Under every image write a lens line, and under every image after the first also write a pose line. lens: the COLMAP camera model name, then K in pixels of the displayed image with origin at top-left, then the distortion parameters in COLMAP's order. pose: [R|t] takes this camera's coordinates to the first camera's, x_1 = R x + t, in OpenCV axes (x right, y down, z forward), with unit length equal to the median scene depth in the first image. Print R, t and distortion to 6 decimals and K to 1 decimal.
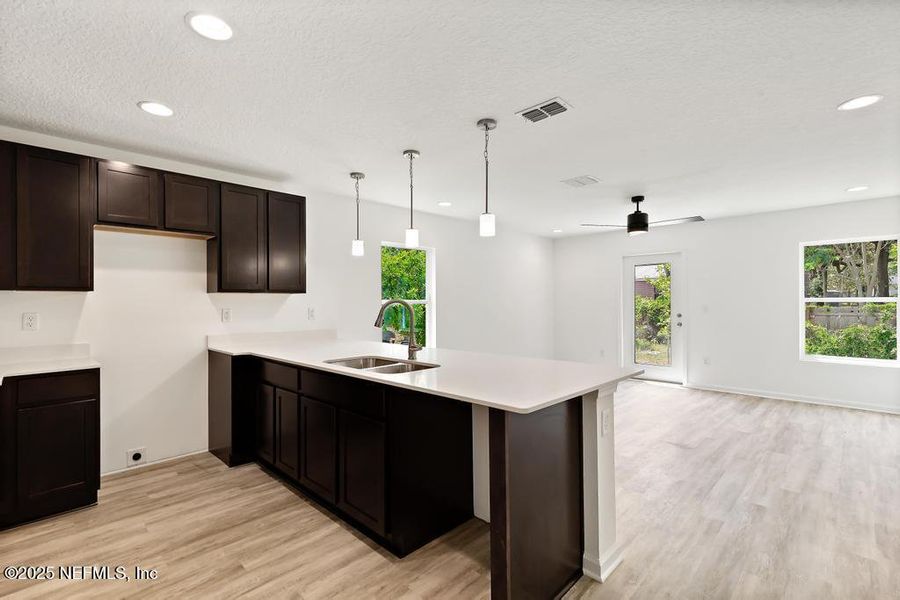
lens RADIAL K [[420.1, 0, 450.0], [0, 420.1, 300.0], [0, 0, 1]] dist [0.002732, 0.000101]
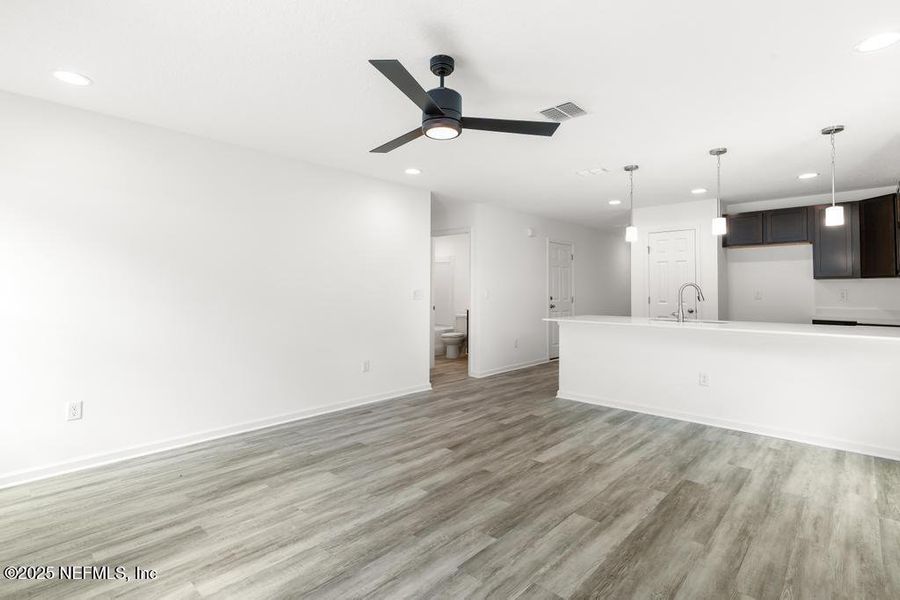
lens RADIAL K [[427.3, 0, 453.2], [0, 427.3, 290.9], [0, 0, 1]] dist [0.002901, 0.000261]
pose [[-0.999849, 0.004264, -0.016843, 0.621436], [0.004387, 0.999964, -0.007247, 0.029085], [0.016811, -0.007320, -0.999832, 2.062462]]
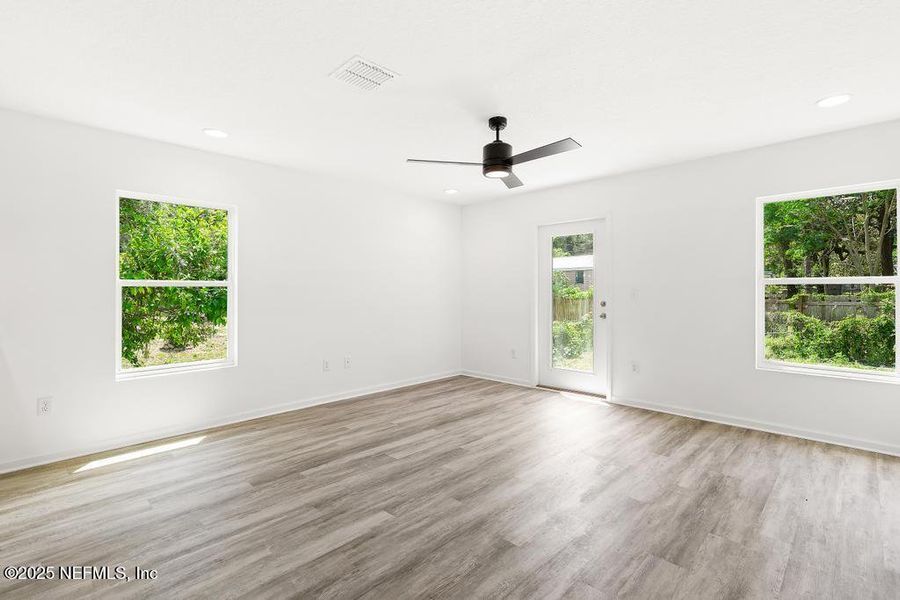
lens RADIAL K [[427.3, 0, 453.2], [0, 427.3, 290.9], [0, 0, 1]] dist [0.002901, 0.000261]
pose [[0.999977, 0.001844, 0.006518, 0.529798], [-0.001871, 0.999989, 0.004195, 0.020819], [-0.006510, -0.004207, 0.999970, 0.486472]]
